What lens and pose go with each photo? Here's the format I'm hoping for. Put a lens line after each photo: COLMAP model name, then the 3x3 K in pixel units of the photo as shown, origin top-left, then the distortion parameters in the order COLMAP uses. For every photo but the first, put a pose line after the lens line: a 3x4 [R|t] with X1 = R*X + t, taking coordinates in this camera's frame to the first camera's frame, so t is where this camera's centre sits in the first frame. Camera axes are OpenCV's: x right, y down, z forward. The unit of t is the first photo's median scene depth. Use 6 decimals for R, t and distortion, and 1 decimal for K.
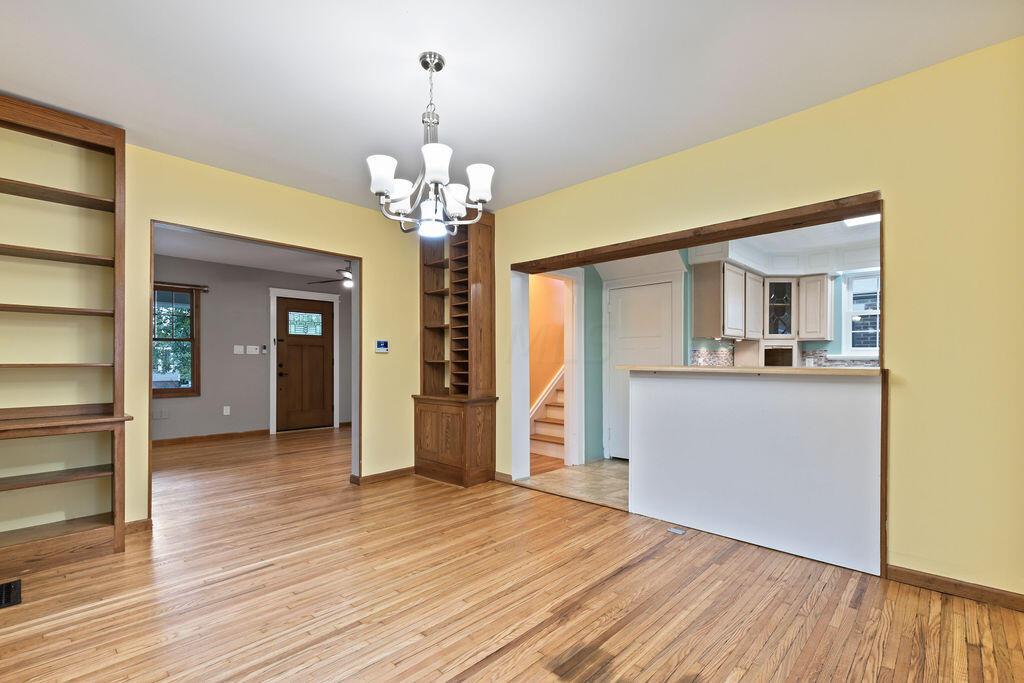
lens RADIAL K [[459.4, 0, 512.2], [0, 459.4, 359.0], [0, 0, 1]] dist [0.008057, -0.000314]
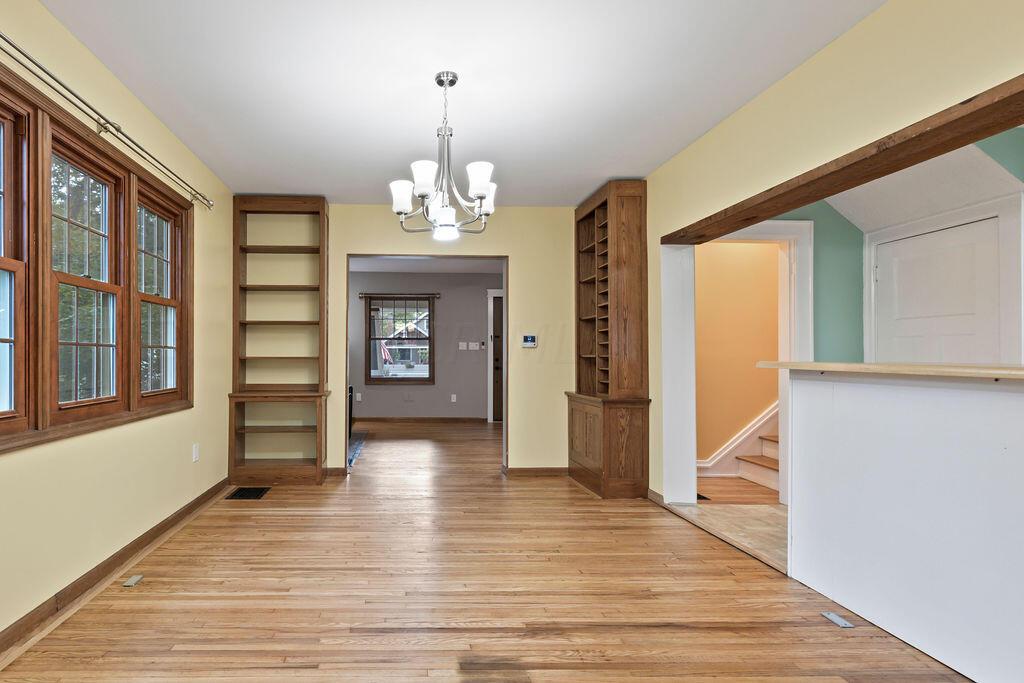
lens RADIAL K [[562.6, 0, 511.8], [0, 562.6, 353.7], [0, 0, 1]] dist [0.002701, 0.000158]
pose [[0.703792, -0.003120, -0.710399, 0.559262], [0.000807, 0.999993, -0.003592, 0.004695], [0.710405, 0.001954, 0.703790, 0.115453]]
